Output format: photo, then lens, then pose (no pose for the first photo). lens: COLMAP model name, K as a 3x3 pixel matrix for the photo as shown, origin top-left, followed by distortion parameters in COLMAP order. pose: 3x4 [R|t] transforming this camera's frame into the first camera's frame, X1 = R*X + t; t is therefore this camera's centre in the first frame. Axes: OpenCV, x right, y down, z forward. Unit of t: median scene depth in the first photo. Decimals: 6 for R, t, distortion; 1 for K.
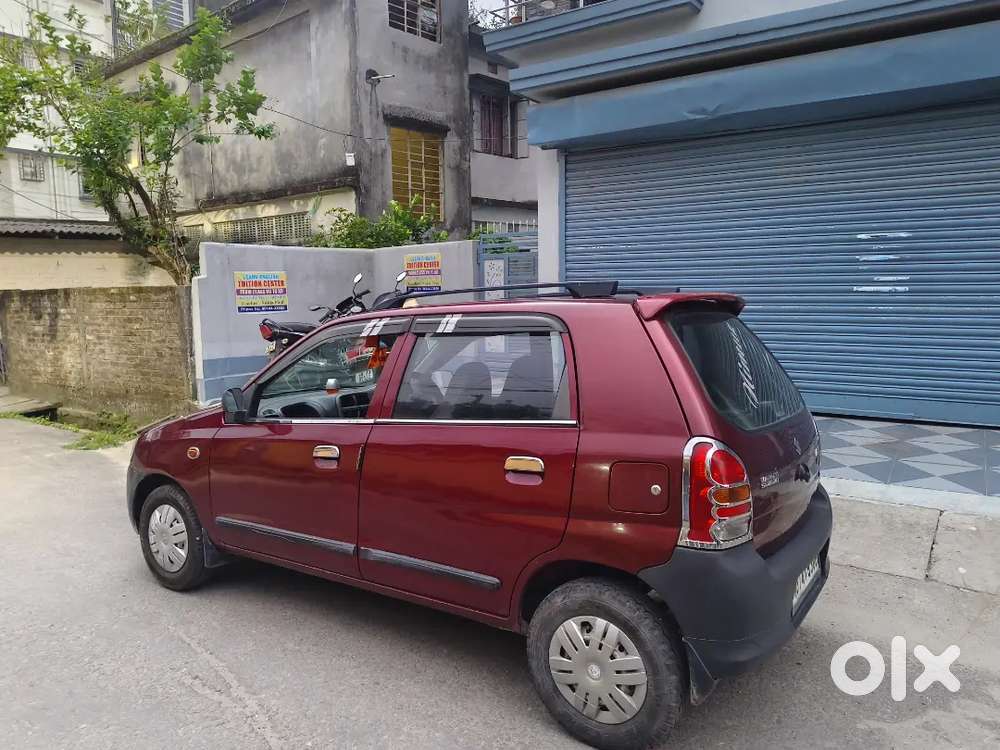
lens RADIAL K [[722.3, 0, 496.3], [0, 722.3, 385.1], [0, 0, 1]] dist [0.057331, -0.062970]
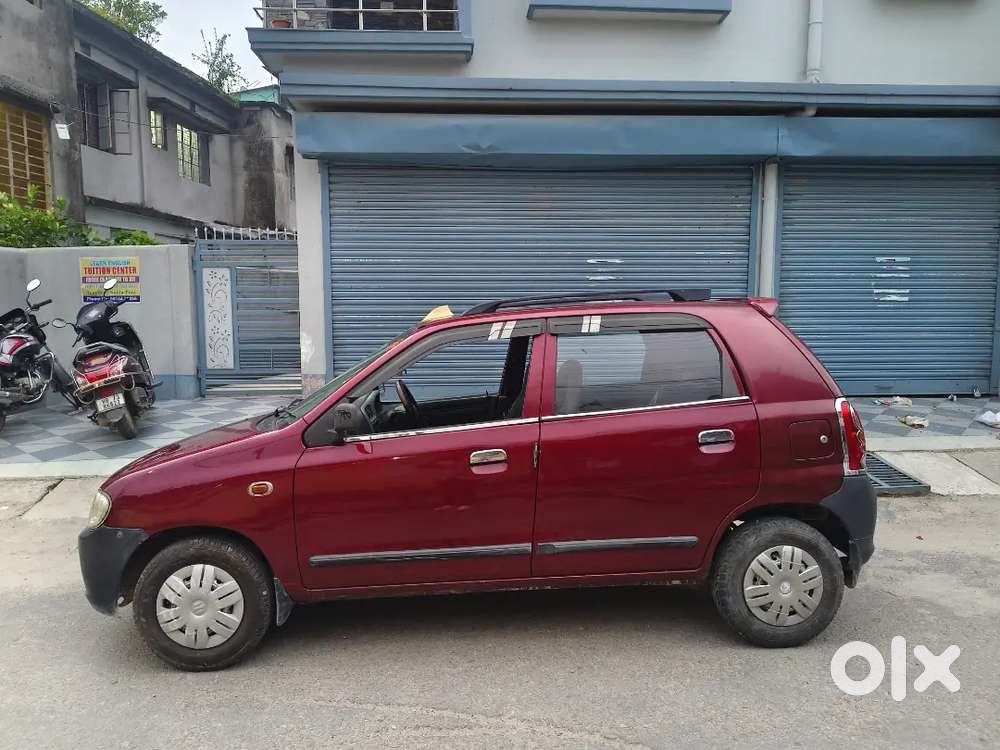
lens RADIAL K [[709.7, 0, 491.8], [0, 709.7, 371.3], [0, 0, 1]] dist [0.052850, -0.048898]
pose [[0.790135, -0.052931, 0.610643, -0.283773], [0.076880, 0.996955, -0.013062, -0.003687], [-0.608092, 0.057267, 0.791798, 0.078304]]
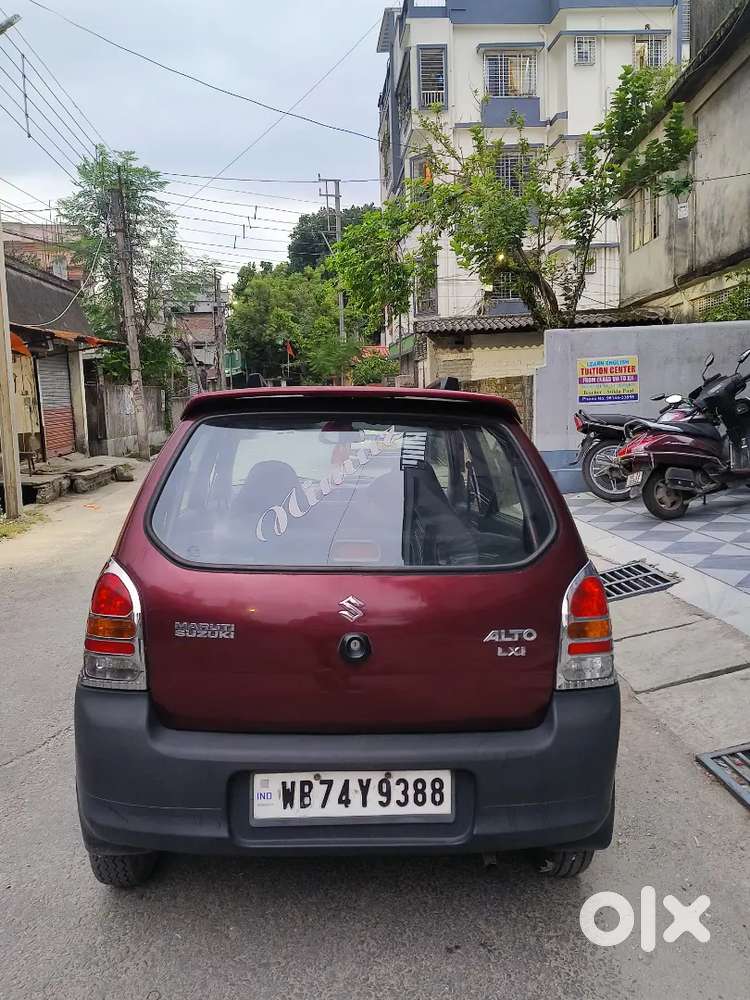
lens RADIAL K [[807.8, 0, 376.9], [0, 807.8, 485.0], [0, 0, 1]] dist [0.066690, -0.081411]
pose [[0.595974, 0.085476, -0.798442, 0.320280], [-0.080576, 0.995666, 0.046446, -0.021731], [0.798951, 0.036655, 0.600278, 0.171615]]
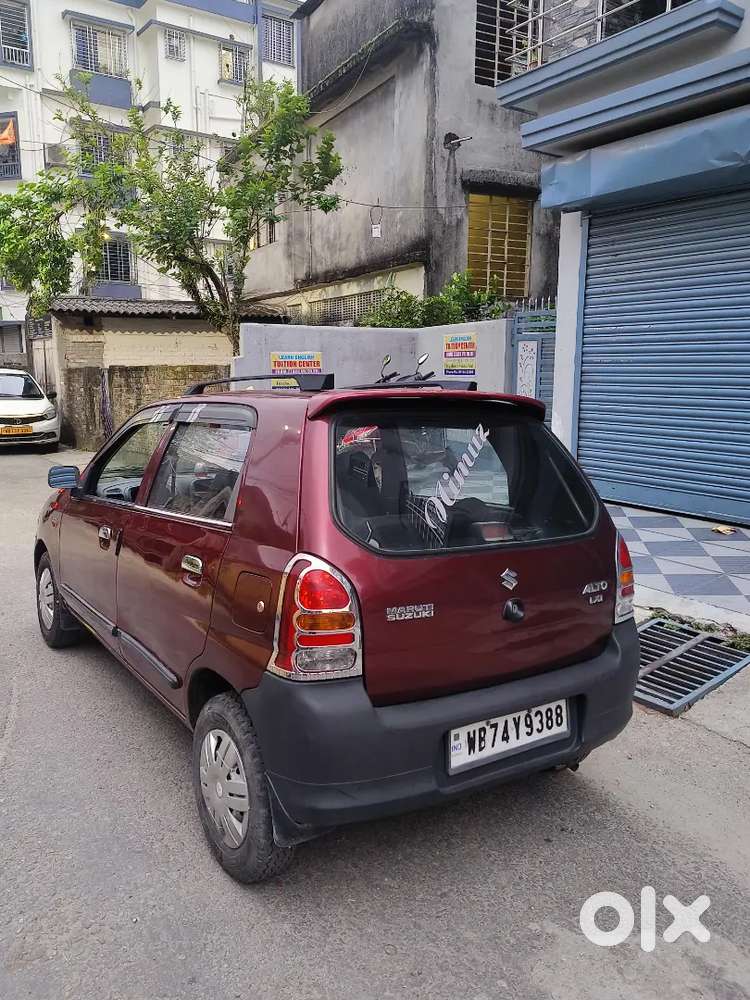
lens RADIAL K [[771.4, 0, 375.0], [0, 771.4, 500.0], [0, 0, 1]] dist [0.064503, -0.076822]
pose [[0.929305, 0.078984, -0.360767, 0.179780], [-0.065728, 0.996639, 0.048890, -0.011735], [0.363416, -0.021721, 0.931374, 0.038724]]
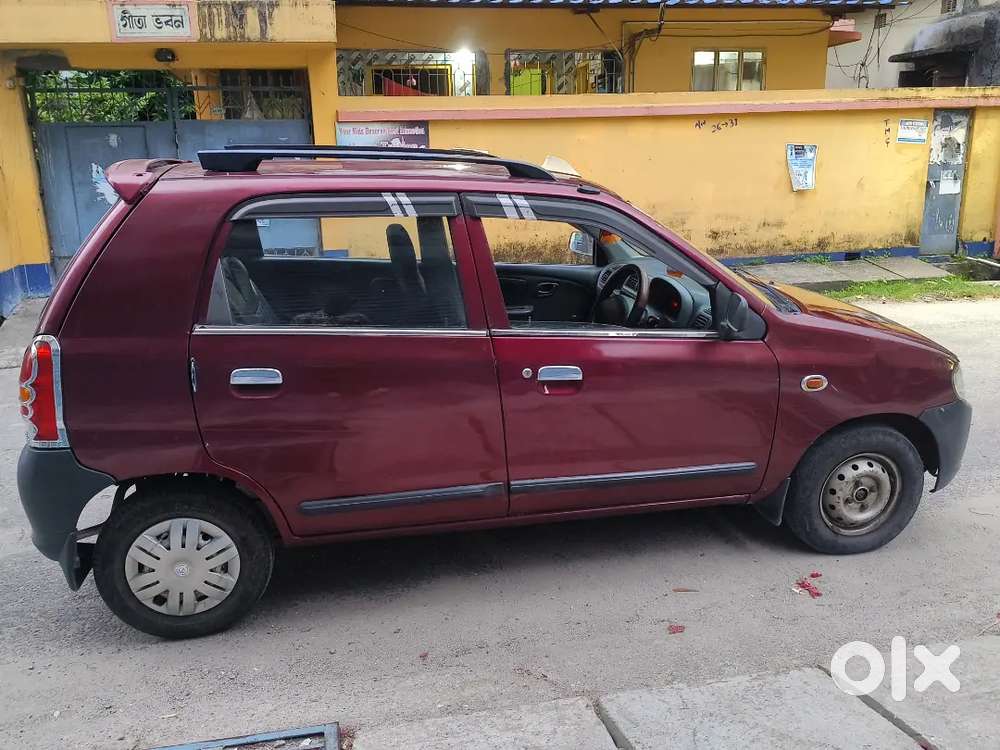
lens RADIAL K [[807.8, 0, 484.8], [0, 807.8, 361.6], [0, 0, 1]] dist [0.066690, -0.081411]
pose [[-0.720245, 0.199745, -0.664341, 0.235828], [-0.054804, 0.938274, 0.341523, -0.087052], [0.691551, 0.282389, -0.664841, 0.675982]]
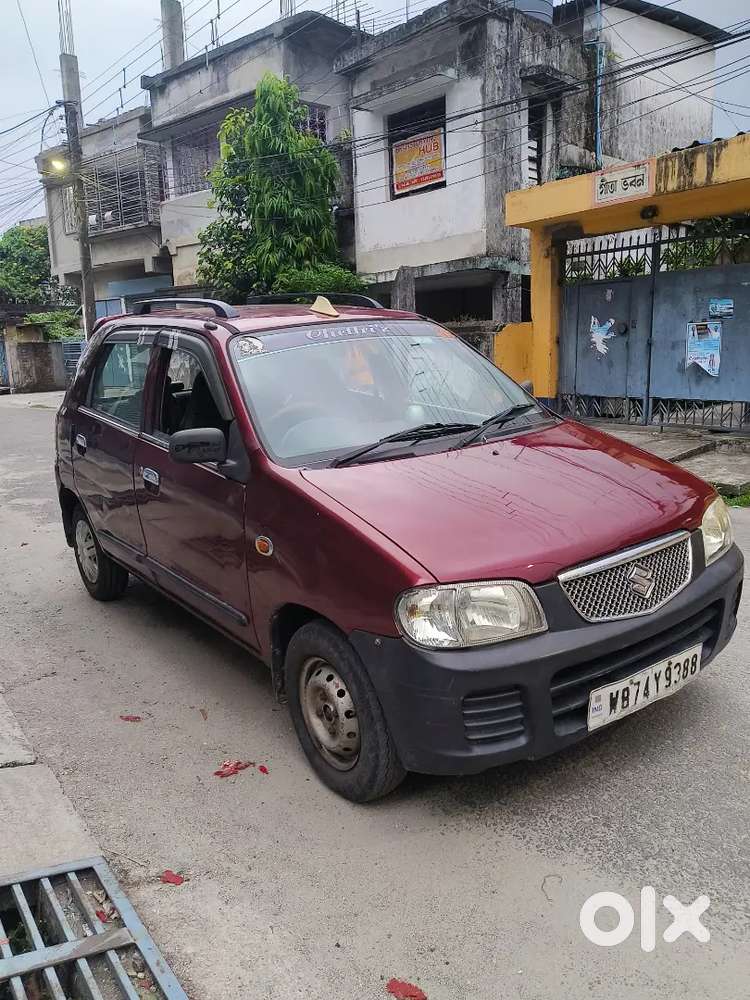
lens RADIAL K [[795.6, 0, 399.3], [0, 795.6, 496.8], [0, 0, 1]] dist [0.084963, -0.121435]
pose [[-0.948750, -0.017675, 0.315532, -0.206821], [0.083401, 0.949036, 0.303934, -0.071975], [-0.304823, 0.314673, -0.898924, 0.784204]]
